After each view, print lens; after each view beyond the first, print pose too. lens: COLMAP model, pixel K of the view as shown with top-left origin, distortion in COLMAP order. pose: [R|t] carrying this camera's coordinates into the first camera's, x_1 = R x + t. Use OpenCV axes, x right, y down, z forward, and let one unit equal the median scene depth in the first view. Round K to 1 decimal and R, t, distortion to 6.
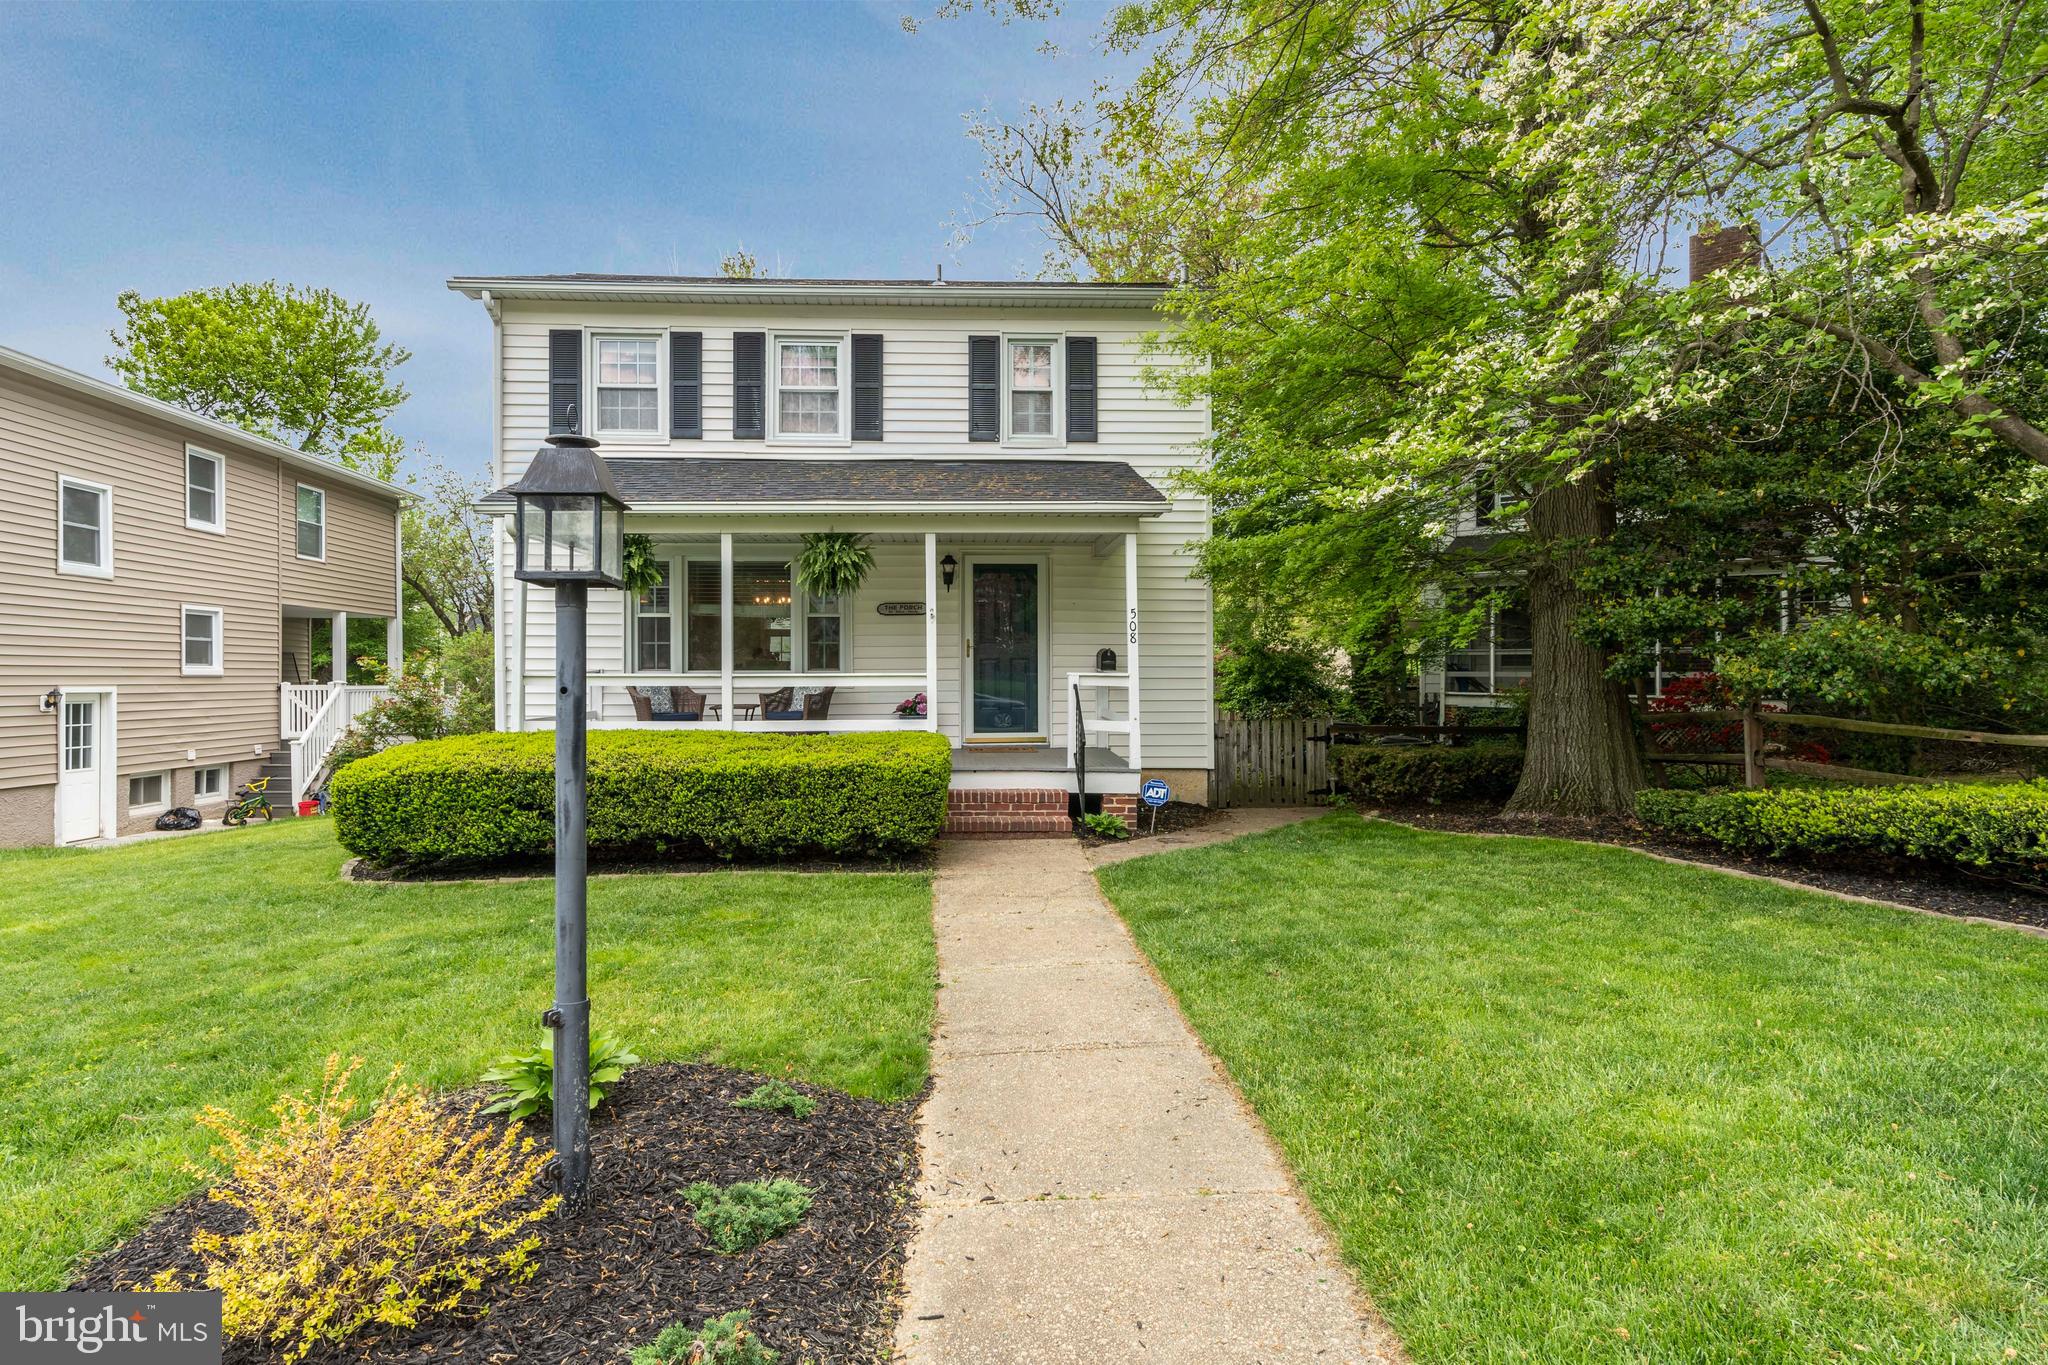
lens RADIAL K [[1065.2, 0, 990.9], [0, 1065.2, 680.0], [0, 0, 1]] dist [-0.000003, -0.000226]
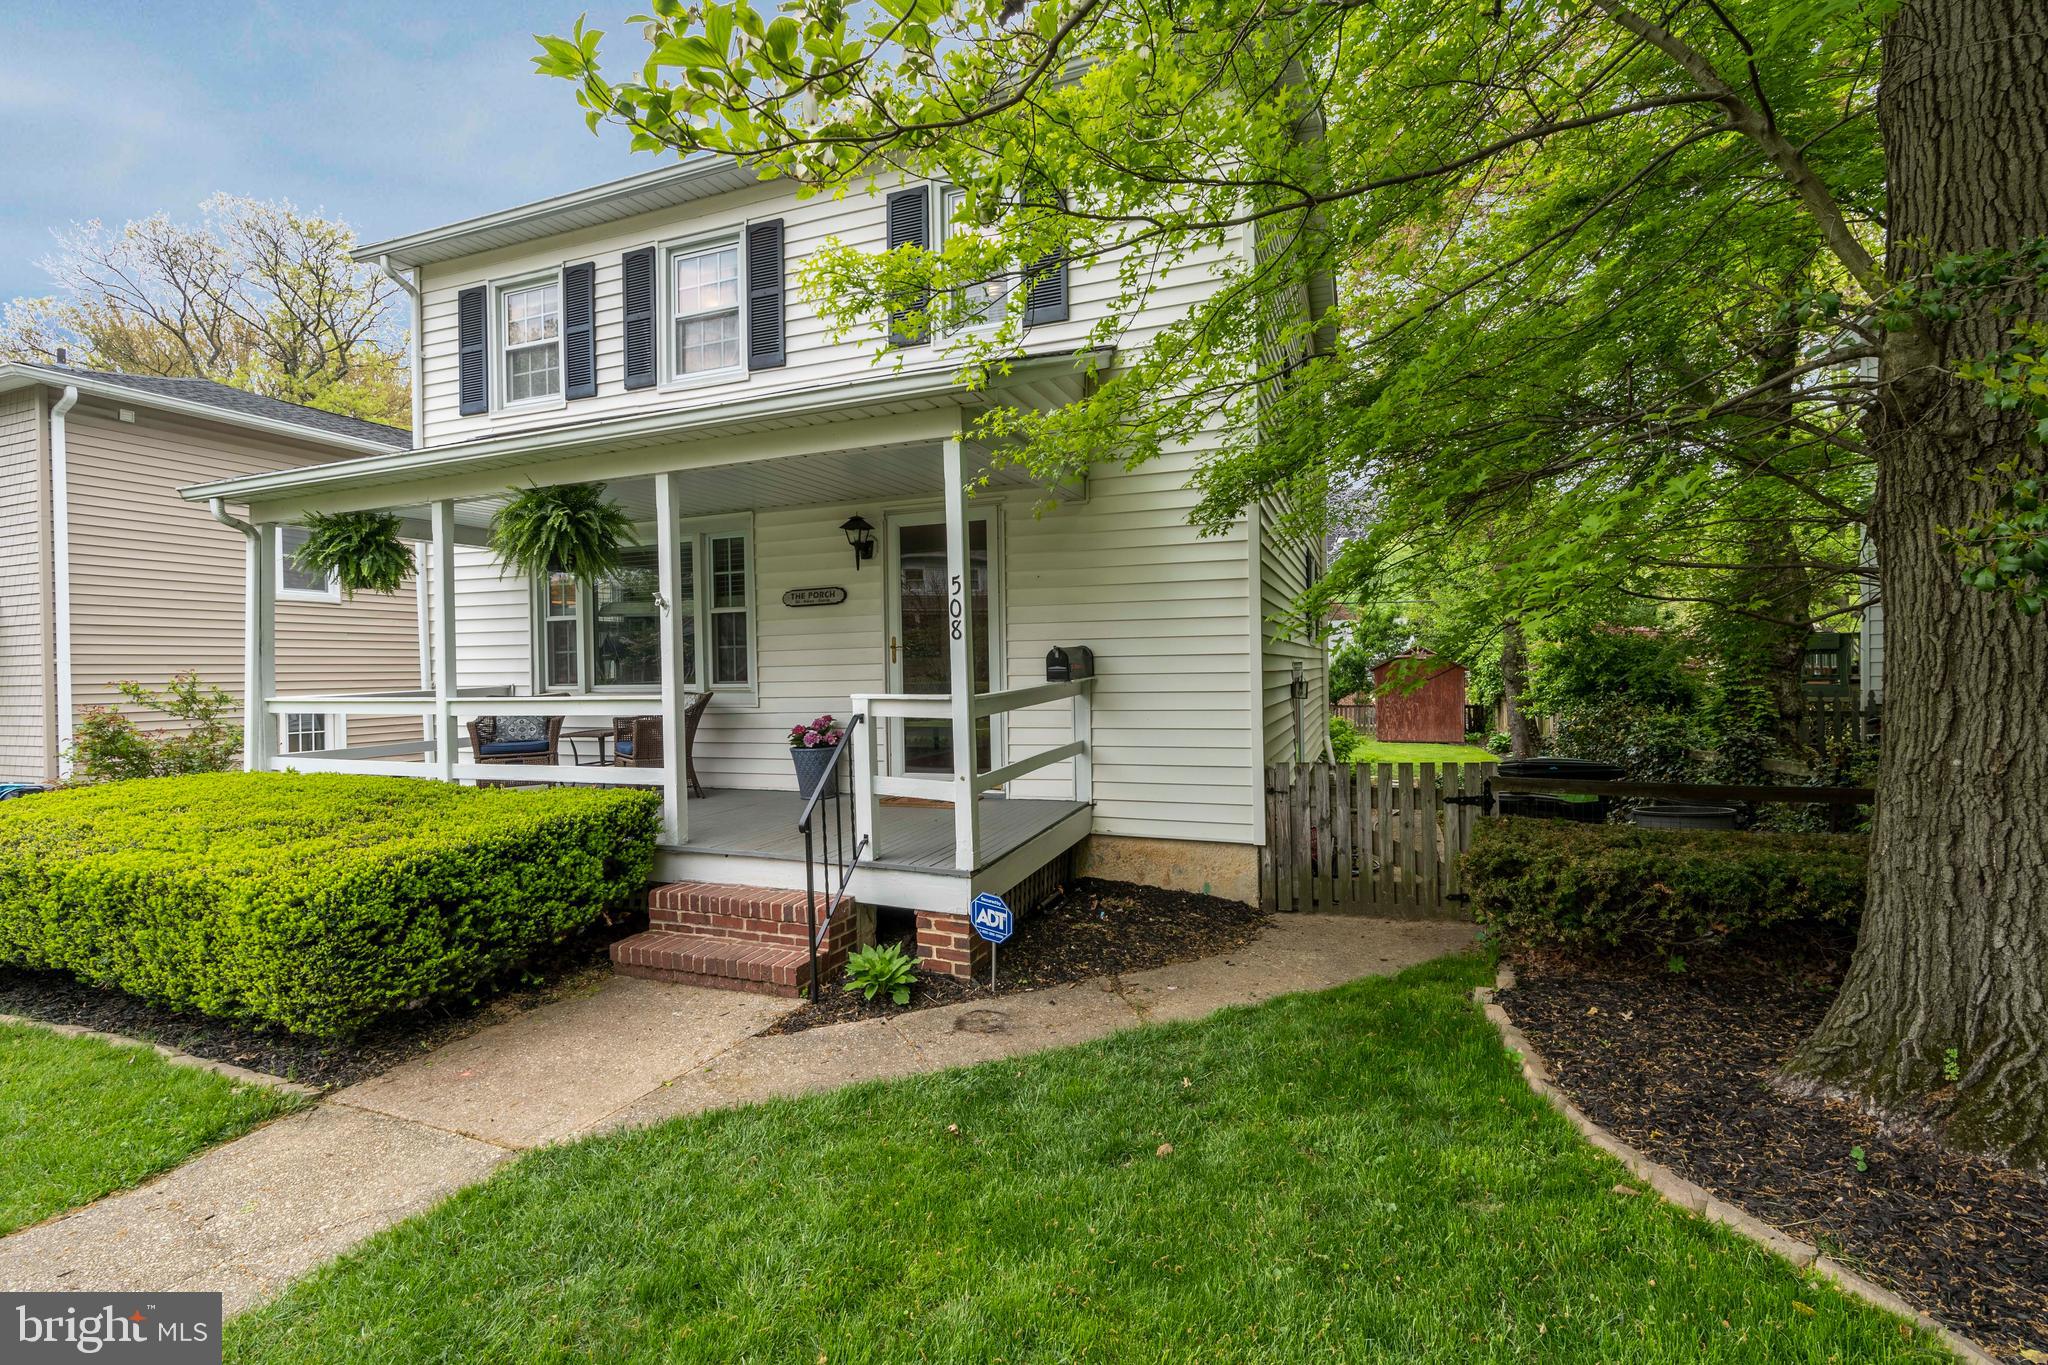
lens RADIAL K [[925.7, 0, 1024.0], [0, 925.7, 682.5], [0, 0, 1]] dist [-0.003587, -0.000369]
pose [[0.914333, -0.007799, -0.404888, 0.303795], [0.014200, 0.999817, 0.012807, -0.015488], [0.404714, -0.017459, 0.914277, 0.493328]]
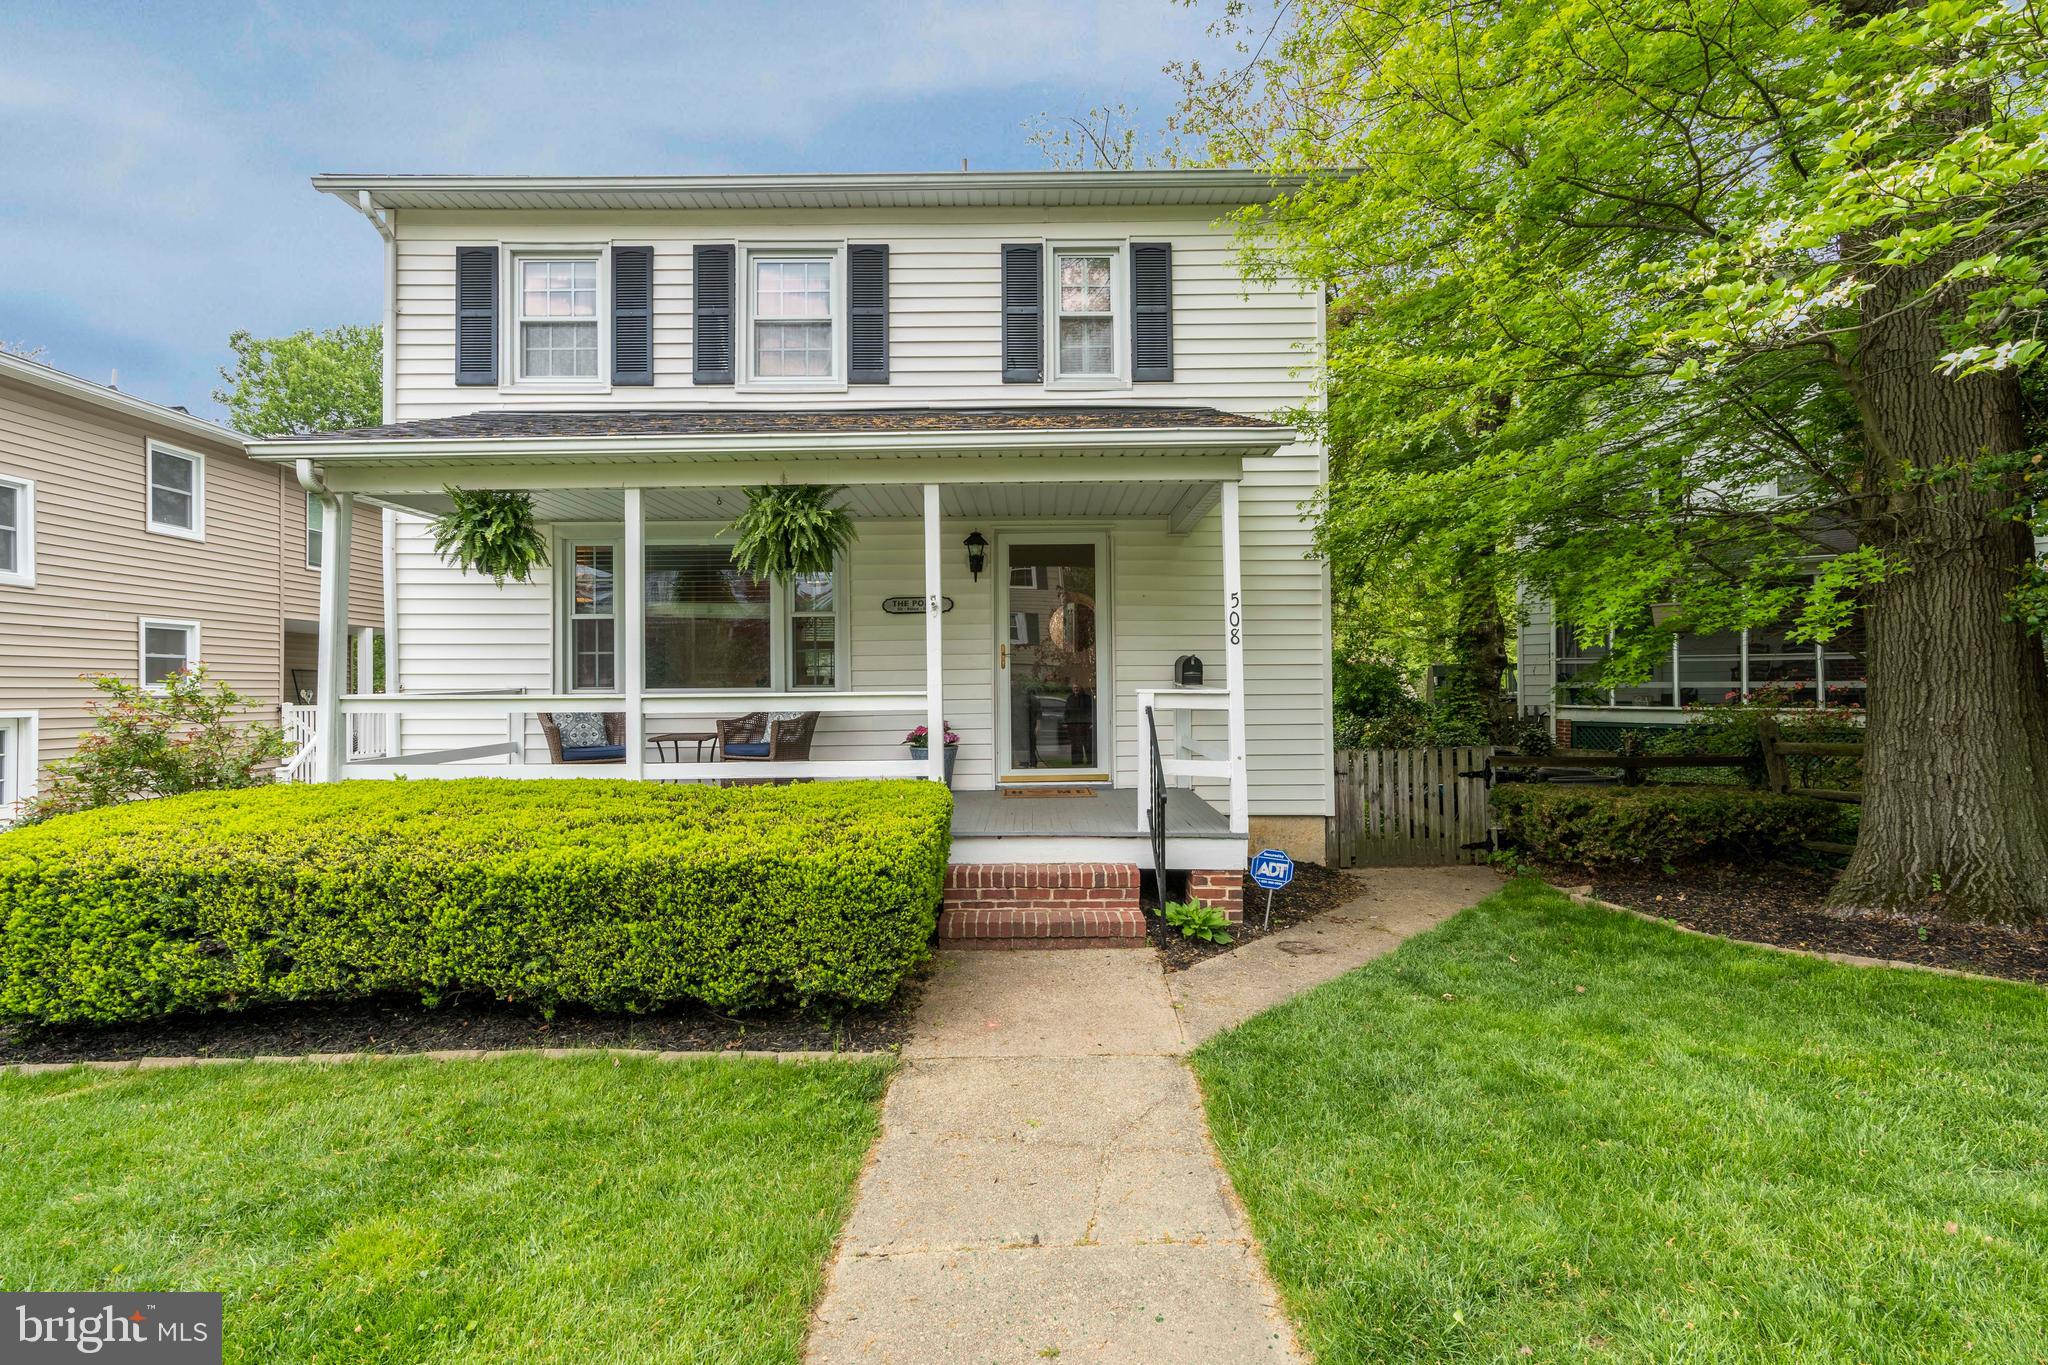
lens RADIAL K [[928.2, 0, 1027.2], [0, 928.2, 680.6], [0, 0, 1]] dist [-0.005054, 0.001266]
pose [[0.999073, -0.007072, -0.042460, 0.023619], [0.006557, 0.999903, -0.012260, -0.004725], [0.042543, 0.011970, 0.999023, 0.351370]]
